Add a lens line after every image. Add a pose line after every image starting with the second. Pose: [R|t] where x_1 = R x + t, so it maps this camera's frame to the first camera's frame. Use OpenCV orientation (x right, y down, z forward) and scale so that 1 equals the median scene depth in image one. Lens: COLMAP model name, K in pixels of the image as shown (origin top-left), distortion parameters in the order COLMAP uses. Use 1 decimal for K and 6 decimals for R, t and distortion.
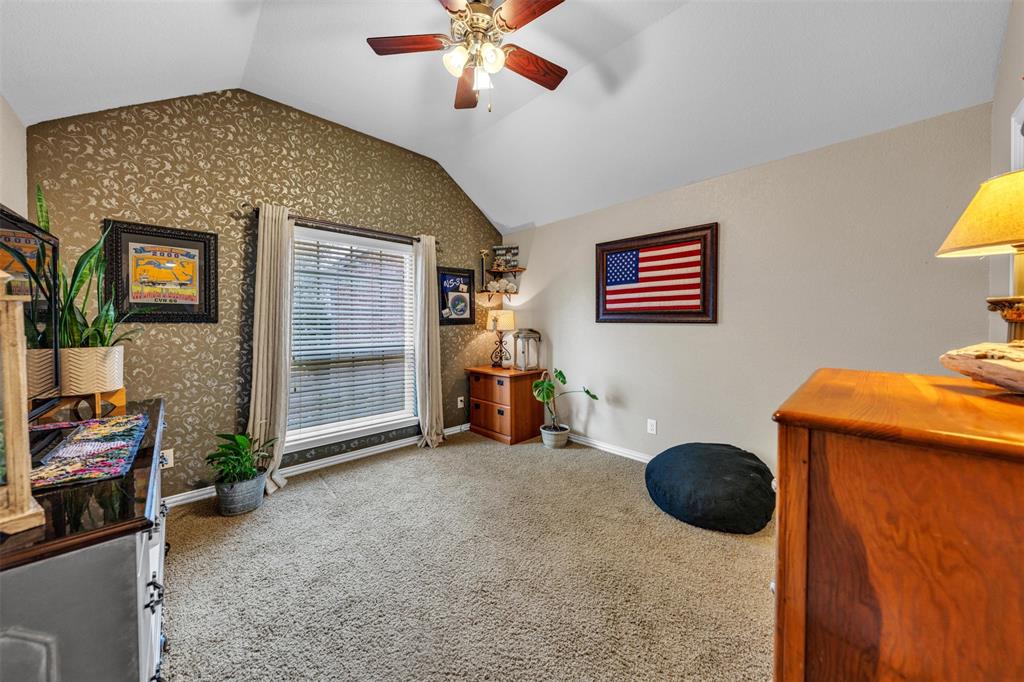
lens RADIAL K [[349.3, 0, 513.3], [0, 349.3, 328.0], [0, 0, 1]] dist [-0.000100, -0.000048]
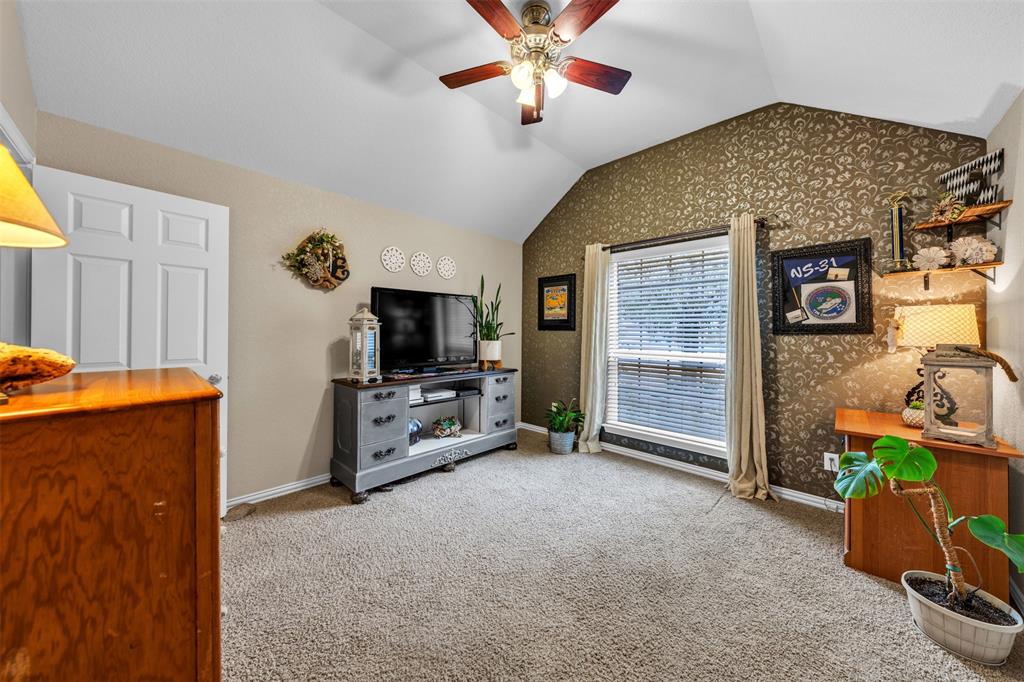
lens RADIAL K [[349.3, 0, 513.3], [0, 349.3, 328.0], [0, 0, 1]] dist [-0.000100, -0.000048]
pose [[0.040844, -0.005058, -0.999153, 0.464879], [-0.017135, 0.999837, -0.005762, -0.008059], [0.999019, 0.017356, 0.040750, 0.445485]]
